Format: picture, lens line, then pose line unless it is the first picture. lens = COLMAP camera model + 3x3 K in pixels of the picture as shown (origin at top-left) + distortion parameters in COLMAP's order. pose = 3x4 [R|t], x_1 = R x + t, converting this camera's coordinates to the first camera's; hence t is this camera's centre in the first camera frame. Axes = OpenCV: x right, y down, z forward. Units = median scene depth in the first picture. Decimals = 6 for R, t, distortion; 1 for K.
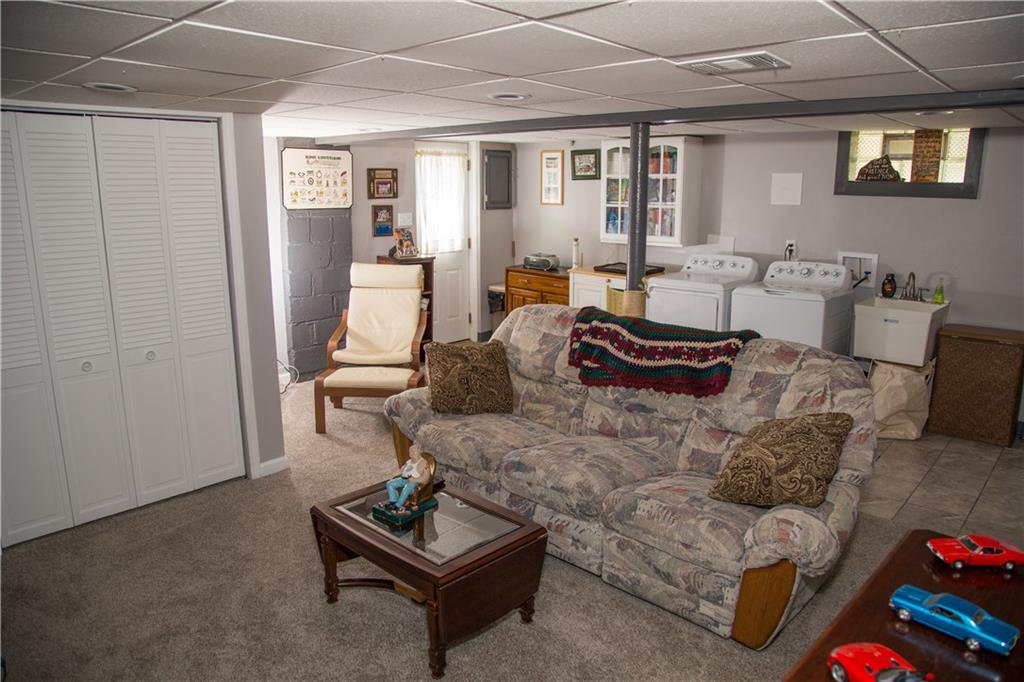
lens RADIAL K [[713.3, 0, 512.0], [0, 713.3, 341.0], [0, 0, 1]] dist [-0.130047, 0.075128]
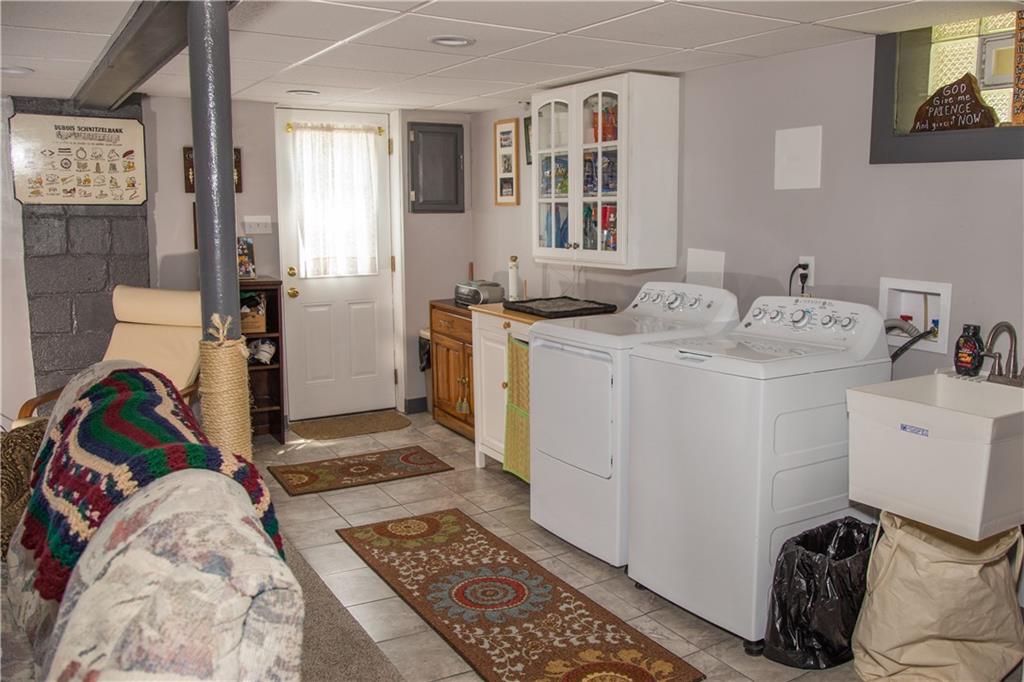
lens RADIAL K [[894.1, 0, 512.0], [0, 894.1, 341.0], [0, 0, 1]] dist [-0.054593, 0.008970]
pose [[0.966938, 0.035847, -0.252479, 0.332690], [-0.051926, 0.997005, -0.057307, -0.030218], [0.249669, 0.068523, 0.965904, 0.289089]]
